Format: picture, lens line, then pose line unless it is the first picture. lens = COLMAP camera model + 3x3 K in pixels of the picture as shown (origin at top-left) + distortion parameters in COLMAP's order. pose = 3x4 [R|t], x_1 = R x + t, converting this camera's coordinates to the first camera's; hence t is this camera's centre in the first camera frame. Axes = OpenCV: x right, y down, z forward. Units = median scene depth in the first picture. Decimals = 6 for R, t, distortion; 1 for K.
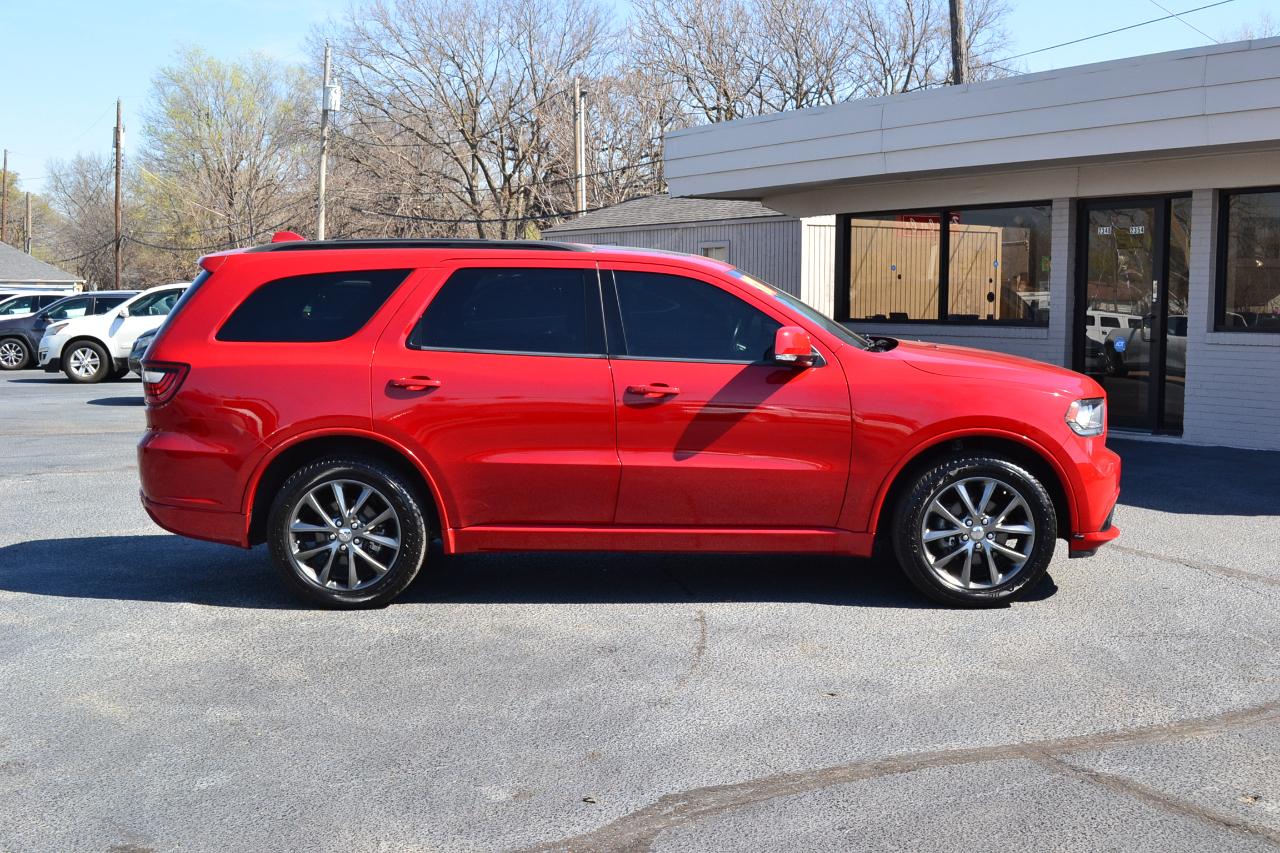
lens RADIAL K [[1562.1, 0, 626.7], [0, 1562.1, 431.5], [0, 0, 1]] dist [-0.042726, 0.000000]
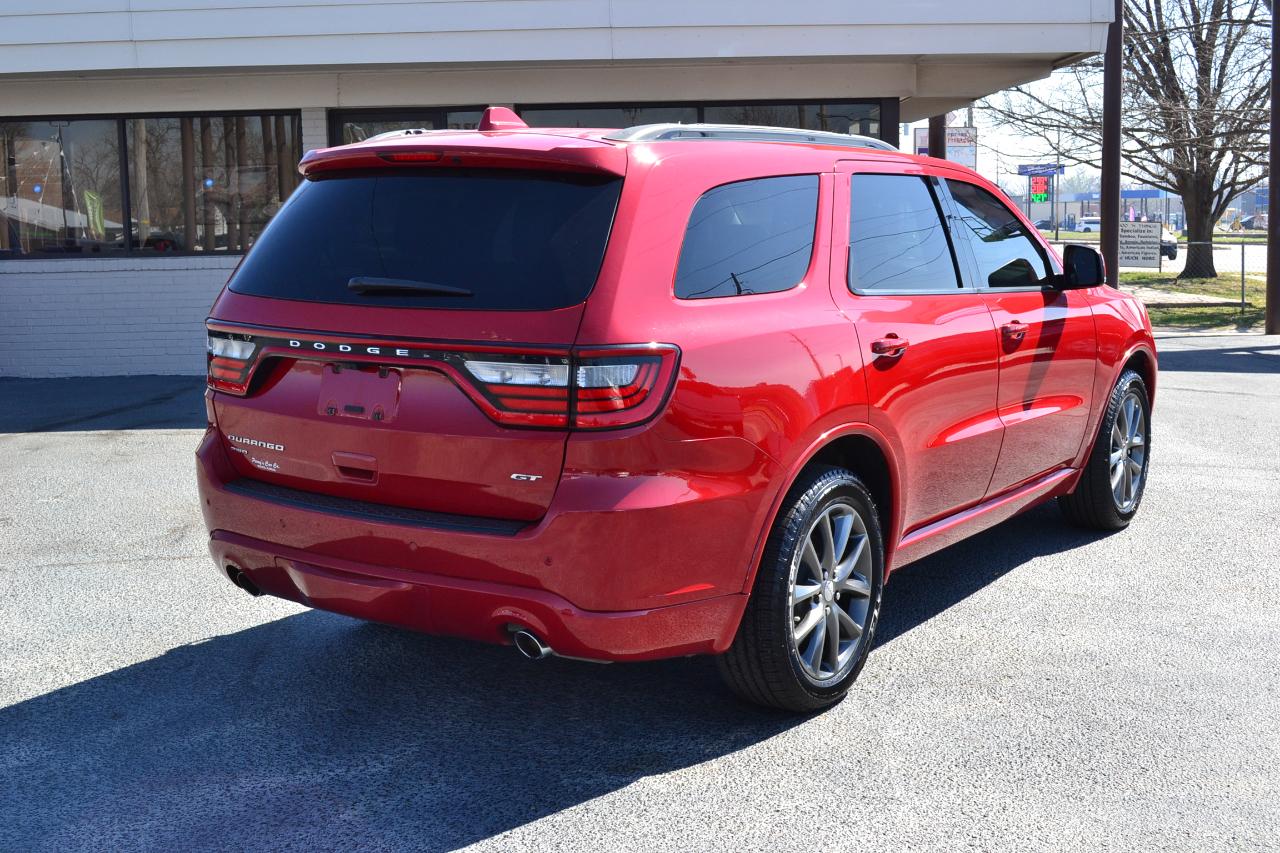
lens RADIAL K [[1562.1, 0, 639.8], [0, 1562.1, 429.8], [0, 0, 1]] dist [-0.042726, 0.000000]
pose [[0.533349, -0.122616, 0.836961, -0.746793], [0.087119, 0.992139, 0.089834, -0.063543], [-0.841397, 0.025002, 0.539839, 0.712918]]
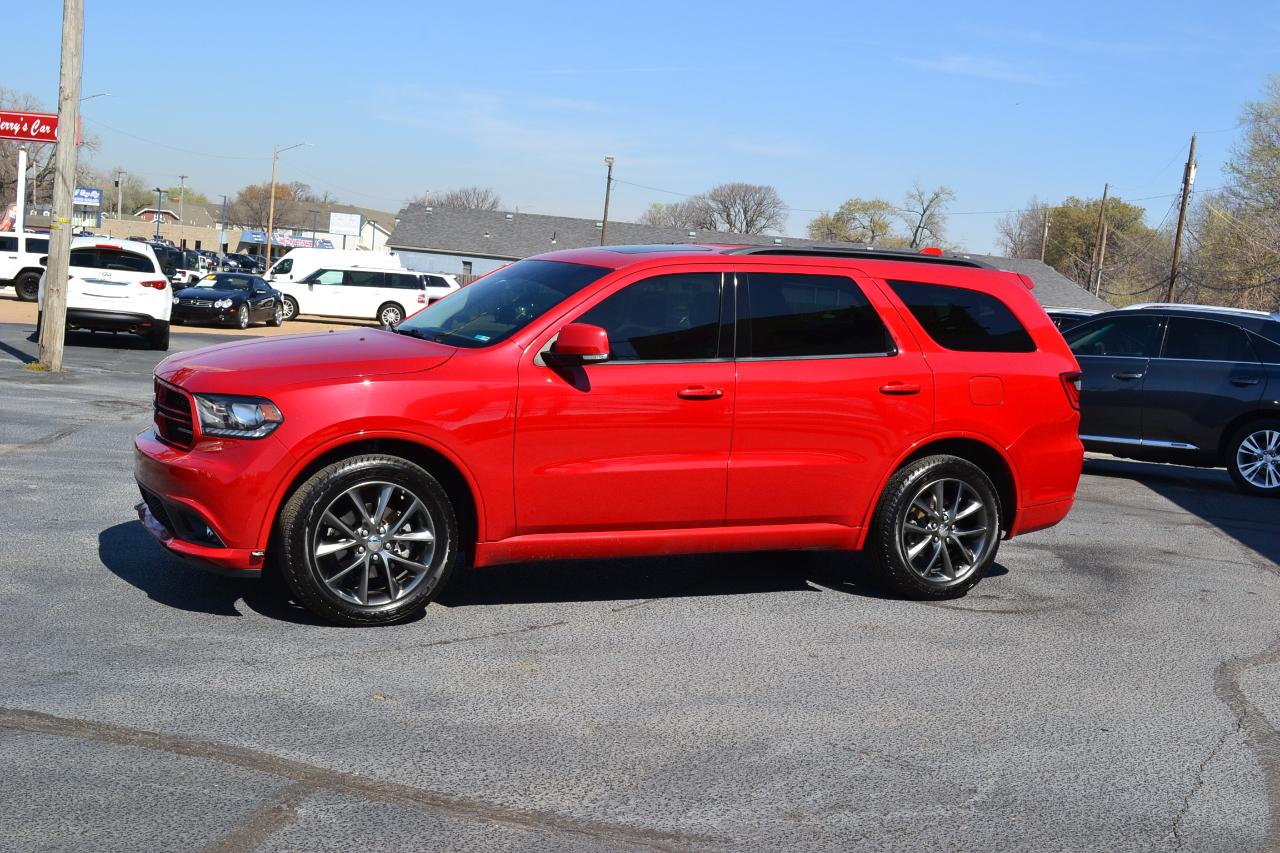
lens RADIAL K [[1562.1, 0, 633.2], [0, 1562.1, 421.7], [0, 0, 1]] dist [-0.042726, 0.000000]
pose [[0.753788, 0.119390, -0.646180, 0.671132], [-0.139481, 0.990019, 0.020210, -0.030968], [0.642143, 0.074895, 0.762917, 0.287167]]
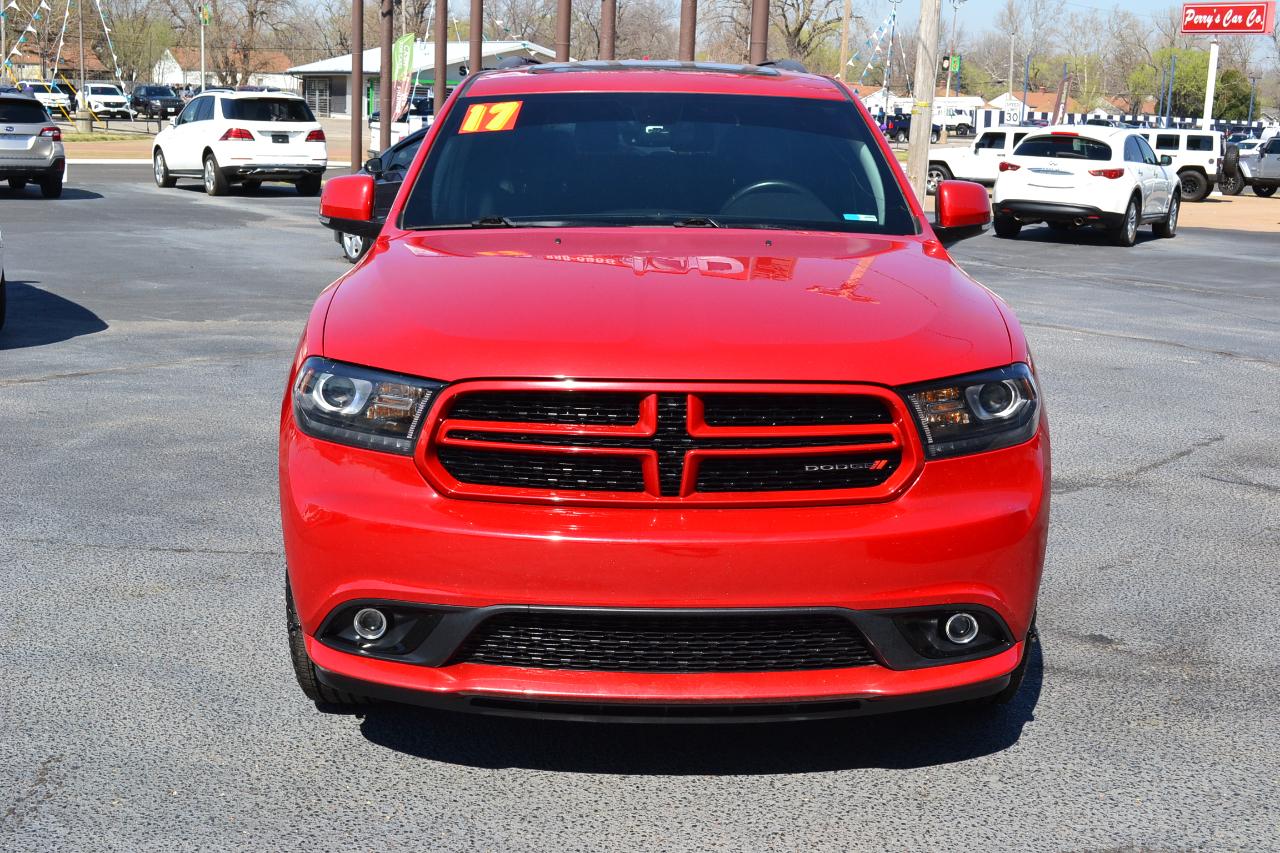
lens RADIAL K [[1562.1, 0, 631.0], [0, 1562.1, 434.0], [0, 0, 1]] dist [-0.042726, 0.000000]
pose [[0.022405, 0.205159, -0.978472, 0.759711], [-0.123075, 0.971839, 0.200950, -0.104926], [0.992144, 0.115924, 0.047024, 1.063835]]
